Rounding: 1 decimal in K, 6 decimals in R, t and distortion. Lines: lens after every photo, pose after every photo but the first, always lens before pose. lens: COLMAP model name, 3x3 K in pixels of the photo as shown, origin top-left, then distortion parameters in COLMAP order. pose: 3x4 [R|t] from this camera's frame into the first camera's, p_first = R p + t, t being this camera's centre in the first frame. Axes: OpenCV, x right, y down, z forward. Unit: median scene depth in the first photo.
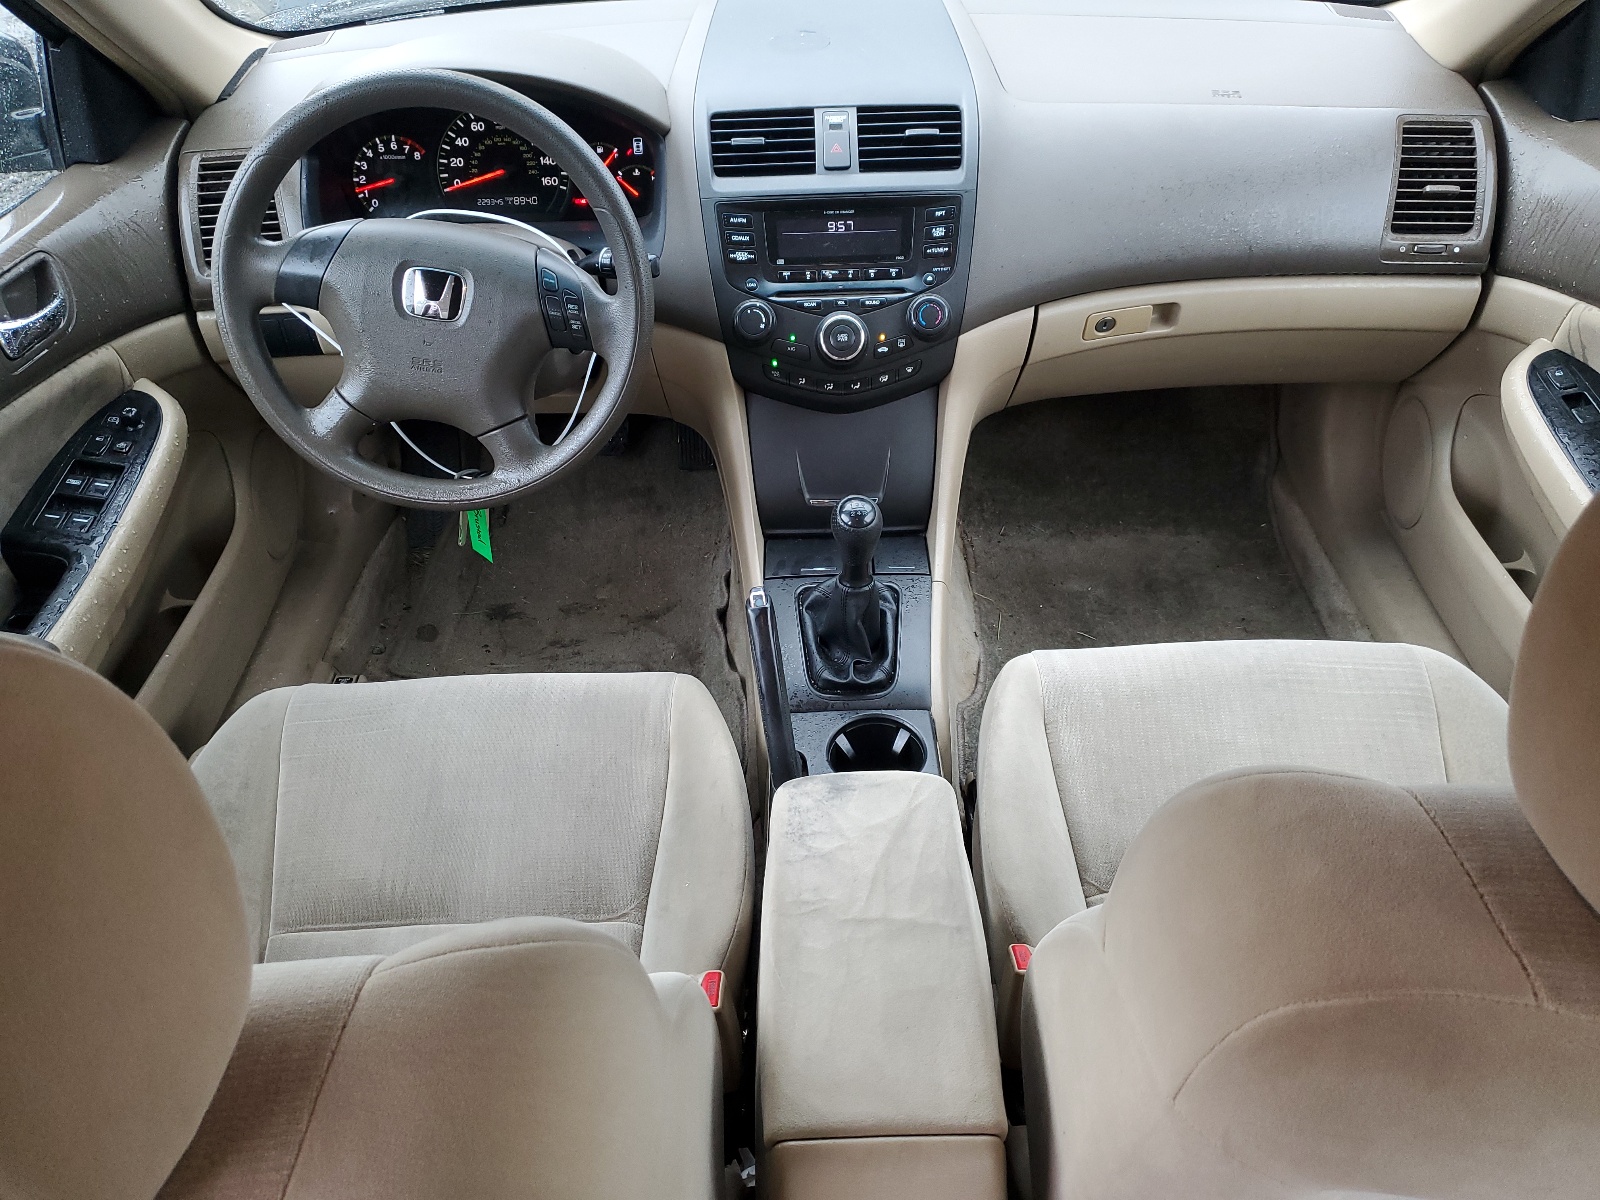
lens RADIAL K [[1213.8, 0, 804.2], [0, 1213.8, 598.4], [0, 0, 1]] dist [0.008044, 0.001027]
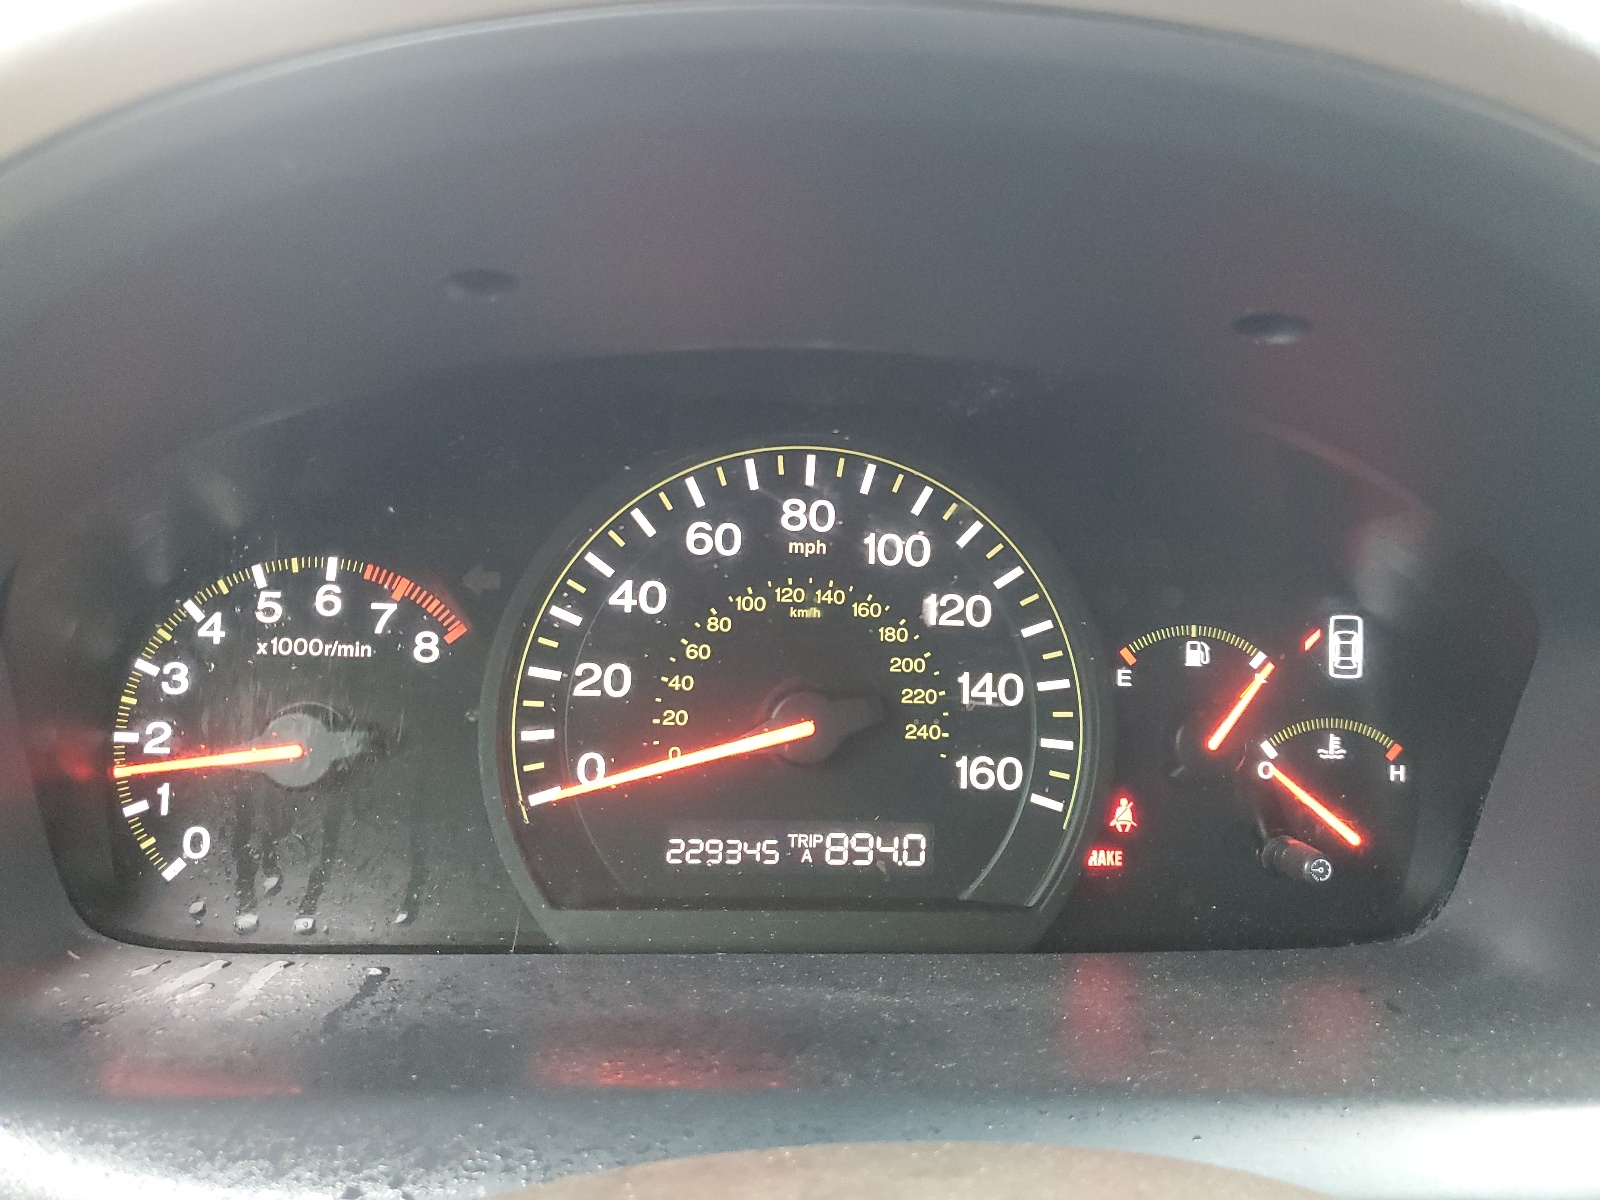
lens RADIAL K [[1213.8, 0, 797.5], [0, 1213.8, 599.8], [0, 0, 1]] dist [0.008044, 0.001027]
pose [[0.997895, 0.044978, 0.046711, -0.260813], [-0.023828, 0.924286, -0.380957, -0.288039], [-0.060309, 0.379042, 0.923412, 0.785393]]
